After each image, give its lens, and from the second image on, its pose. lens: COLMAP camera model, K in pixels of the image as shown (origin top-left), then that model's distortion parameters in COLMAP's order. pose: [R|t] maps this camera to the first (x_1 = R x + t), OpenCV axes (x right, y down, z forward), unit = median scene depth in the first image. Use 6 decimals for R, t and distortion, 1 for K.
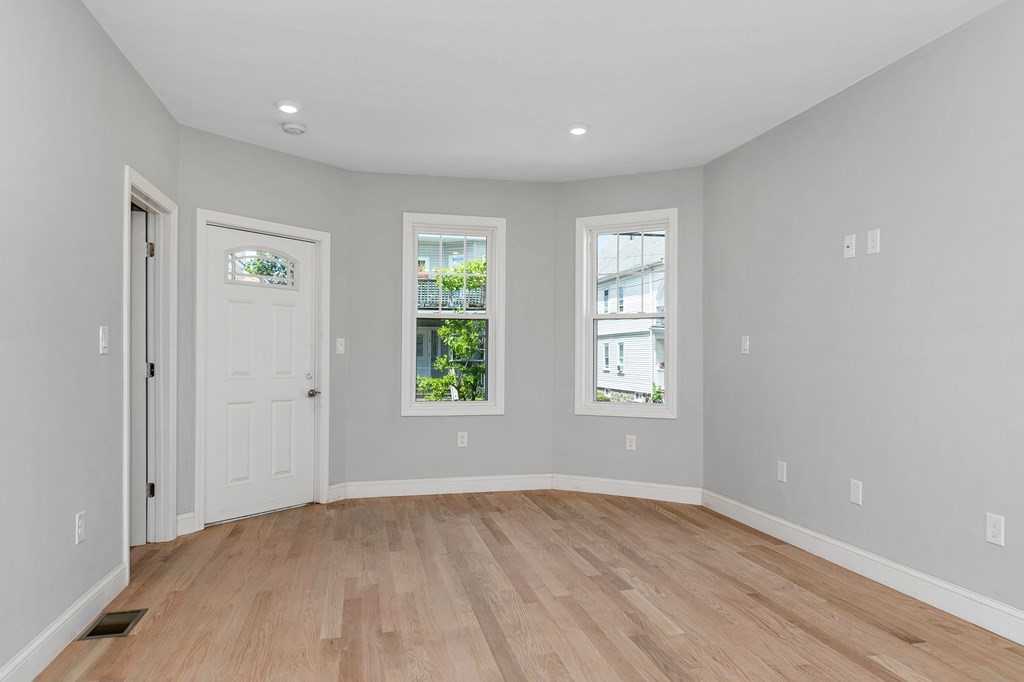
lens RADIAL K [[667.1, 0, 512.0], [0, 667.1, 341.0], [0, 0, 1]] dist [-0.002528, 0.002347]
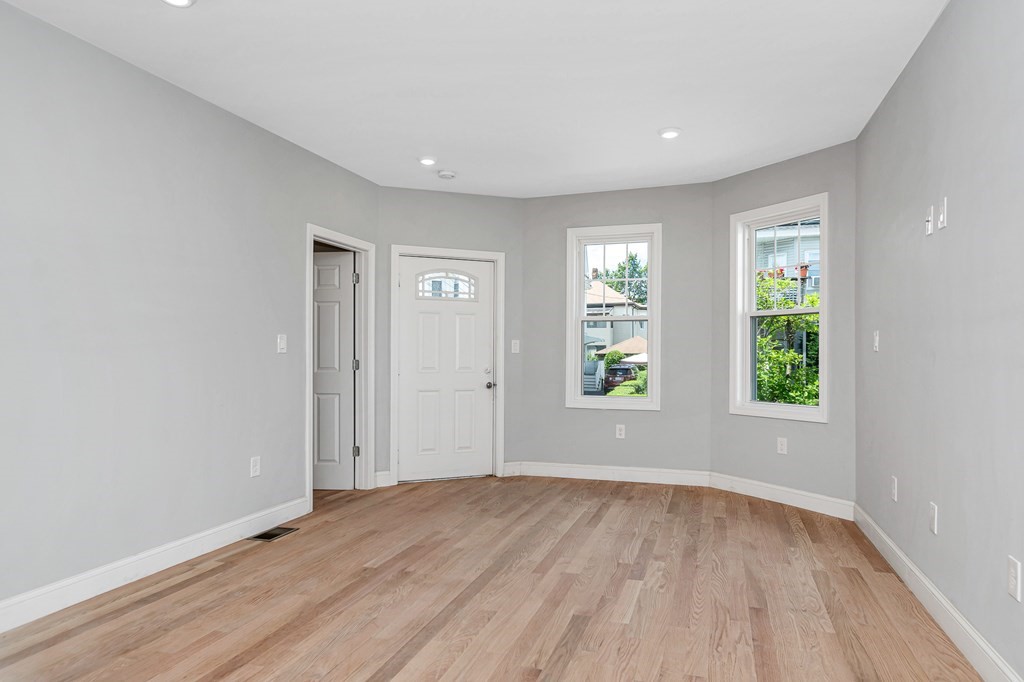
lens RADIAL K [[621.4, 0, 512.0], [0, 621.4, 341.0], [0, 0, 1]] dist [-0.000167, 0.001044]
pose [[0.855003, -0.012758, -0.518466, 0.417123], [0.011826, 0.999917, -0.005103, 0.004595], [0.518488, -0.001768, 0.855083, 0.063417]]
